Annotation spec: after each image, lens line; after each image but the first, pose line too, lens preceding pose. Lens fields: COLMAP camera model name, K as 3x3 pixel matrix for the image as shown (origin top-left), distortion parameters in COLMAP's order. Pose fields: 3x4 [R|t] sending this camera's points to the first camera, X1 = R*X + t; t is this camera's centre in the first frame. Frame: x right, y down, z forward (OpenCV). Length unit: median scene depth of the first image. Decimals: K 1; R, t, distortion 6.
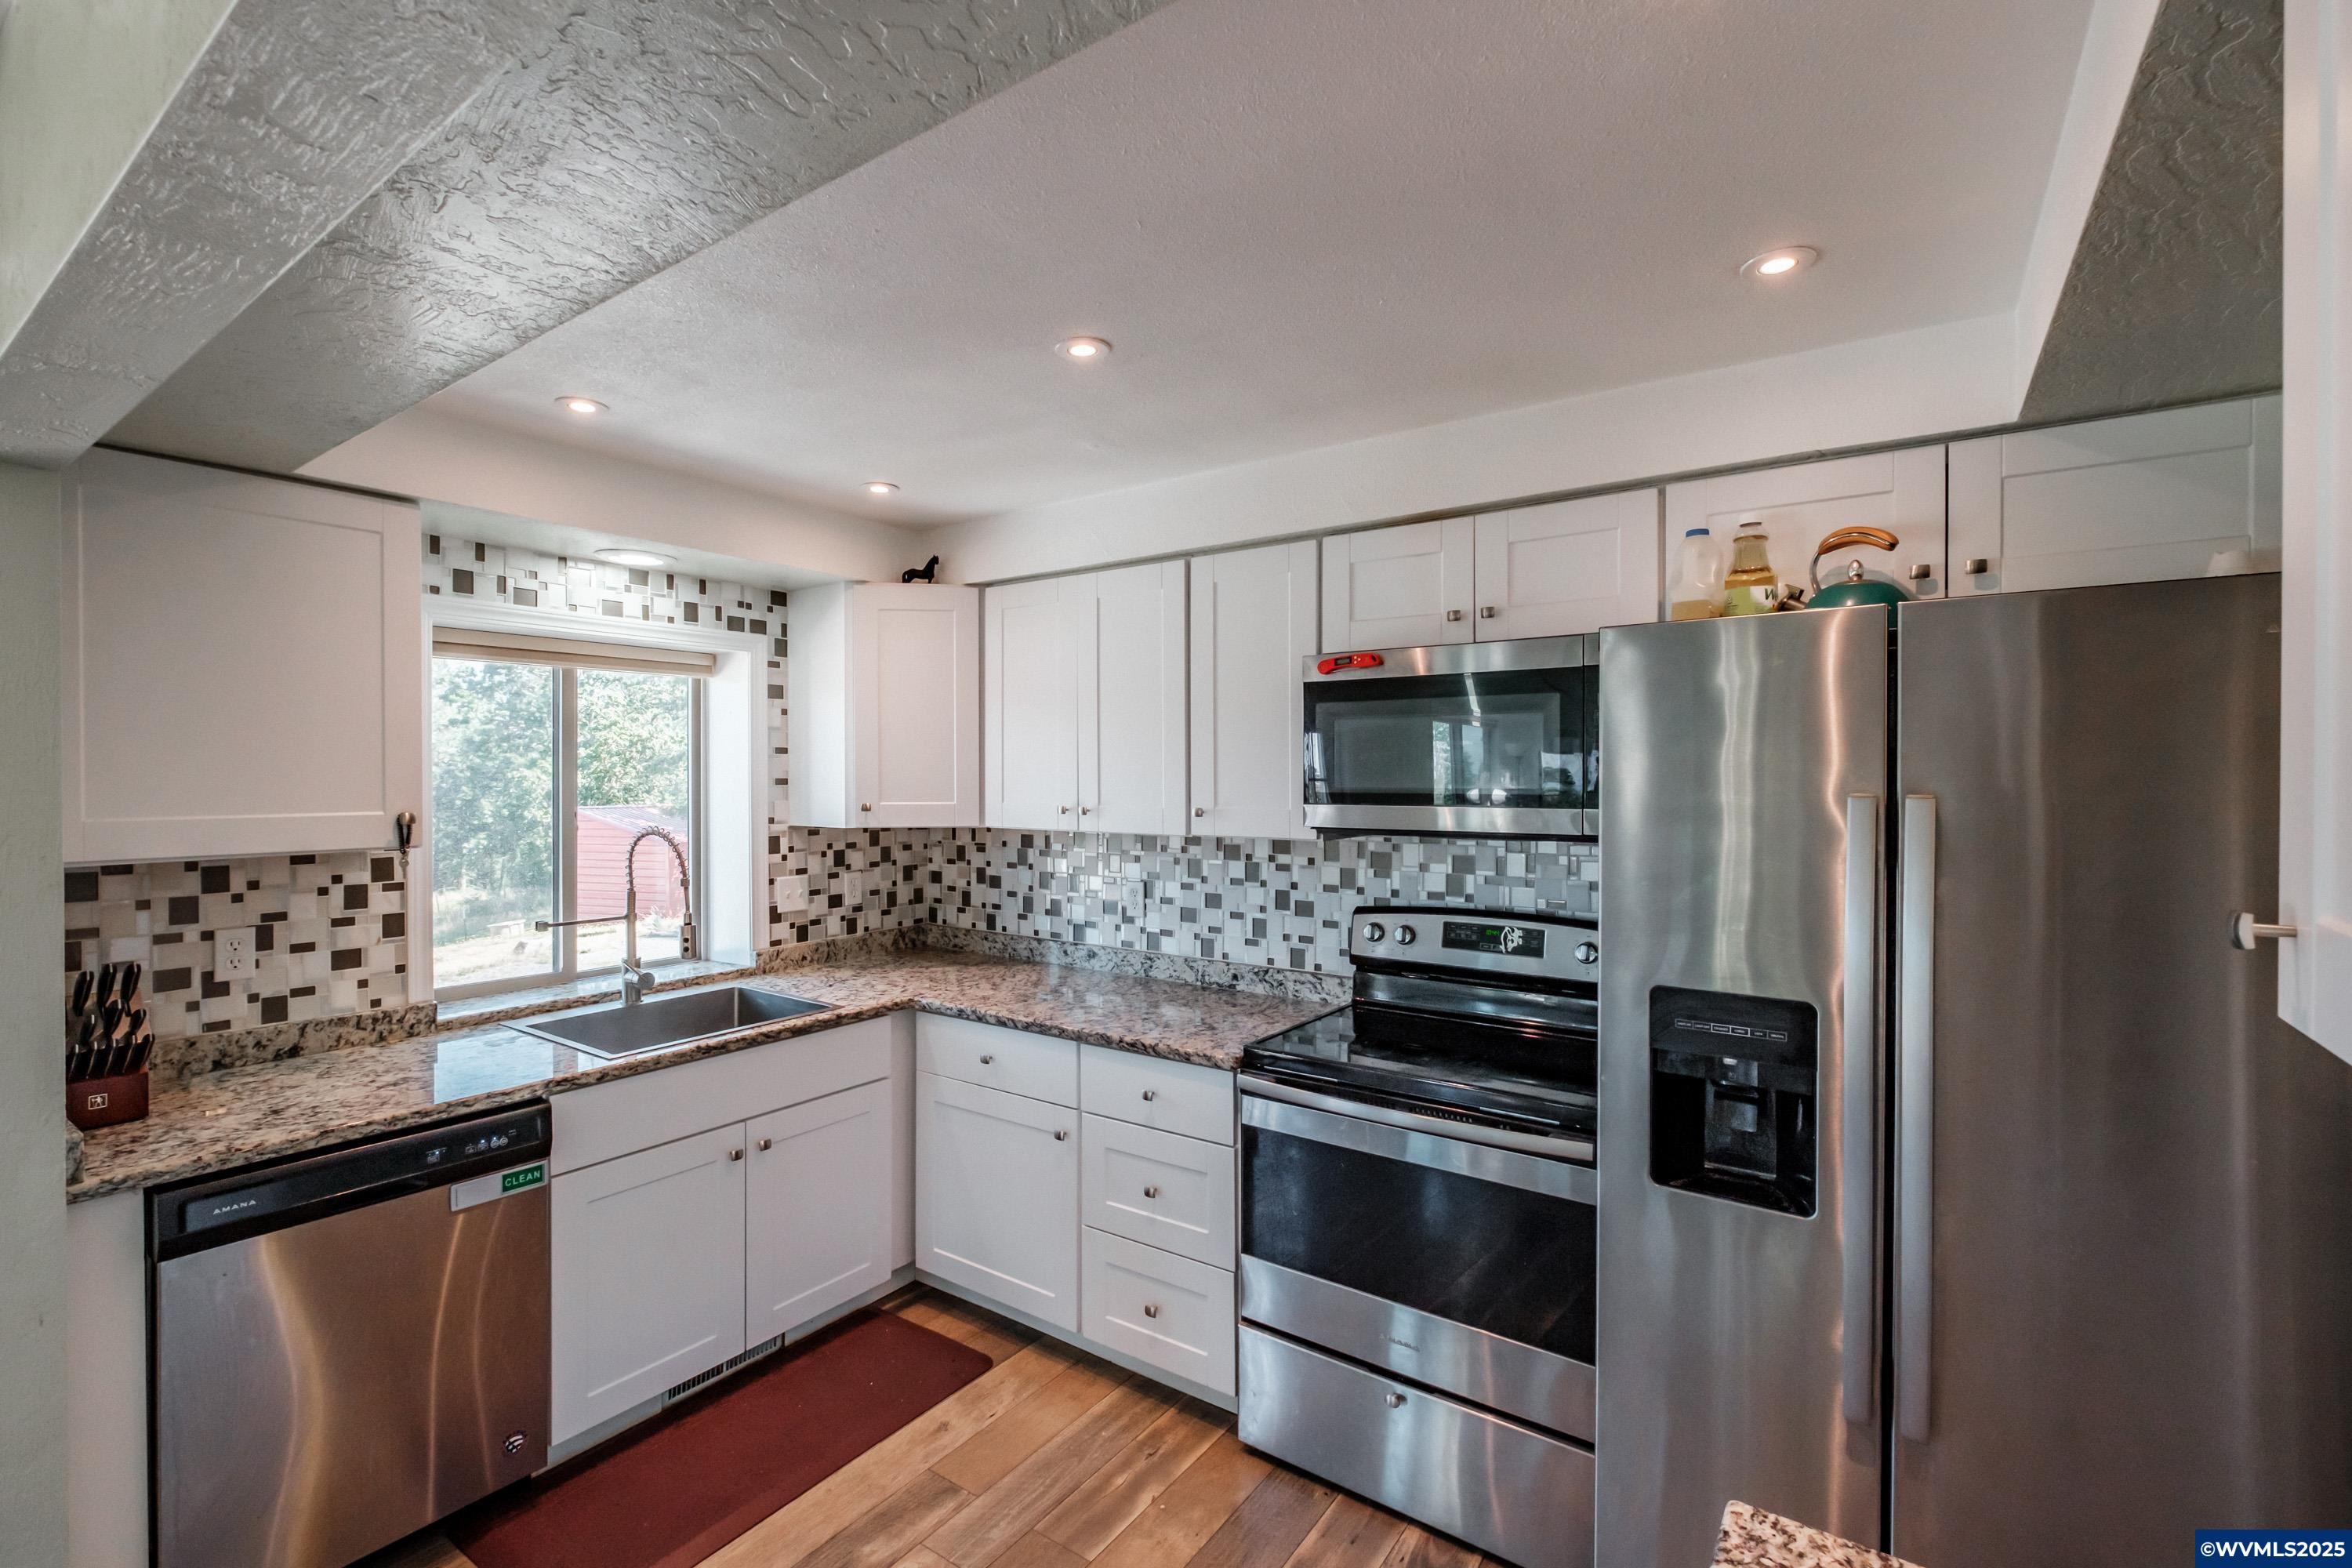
lens RADIAL K [[1024.7, 0, 1170.9], [0, 1024.7, 781.7], [0, 0, 1]] dist [-0.003487, -0.000403]
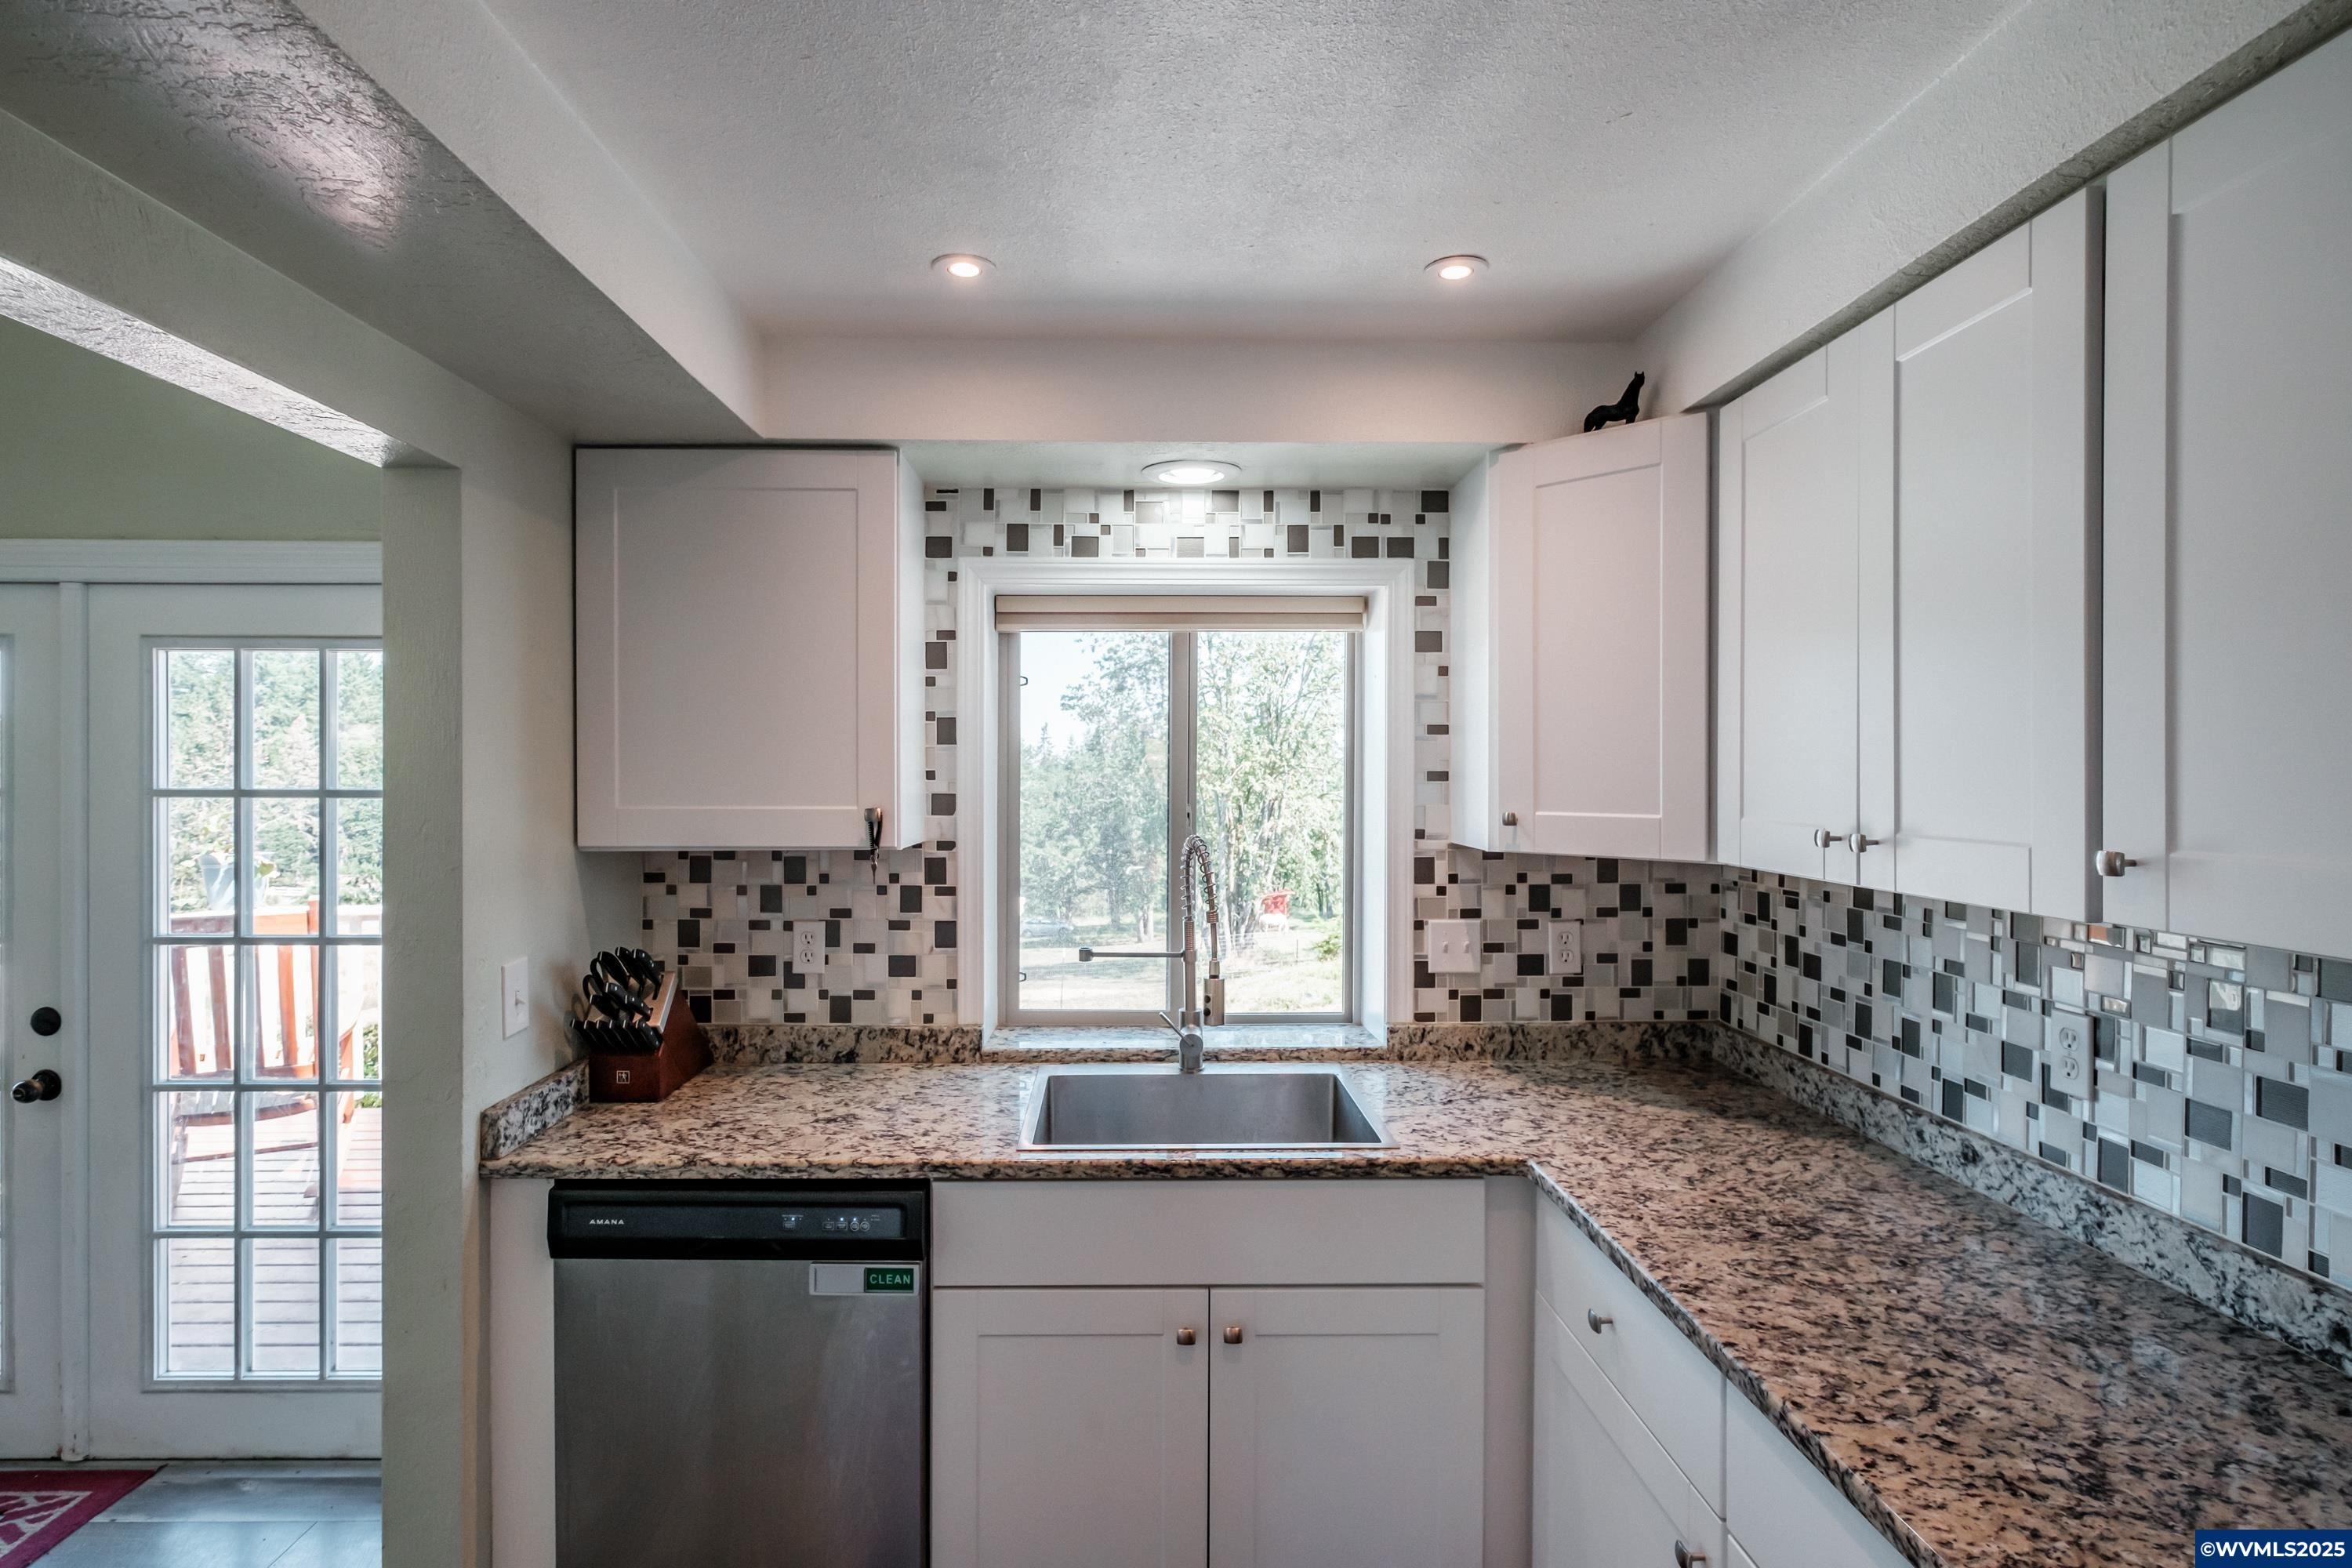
lens RADIAL K [[1191.9, 0, 1163.9], [0, 1191.9, 781.4], [0, 0, 1]] dist [-0.007342, 0.001193]
pose [[0.589972, 0.007547, -0.807388, 0.153695], [-0.006420, 0.999969, 0.004656, 0.001214], [0.807398, 0.002437, 0.590002, 0.439587]]
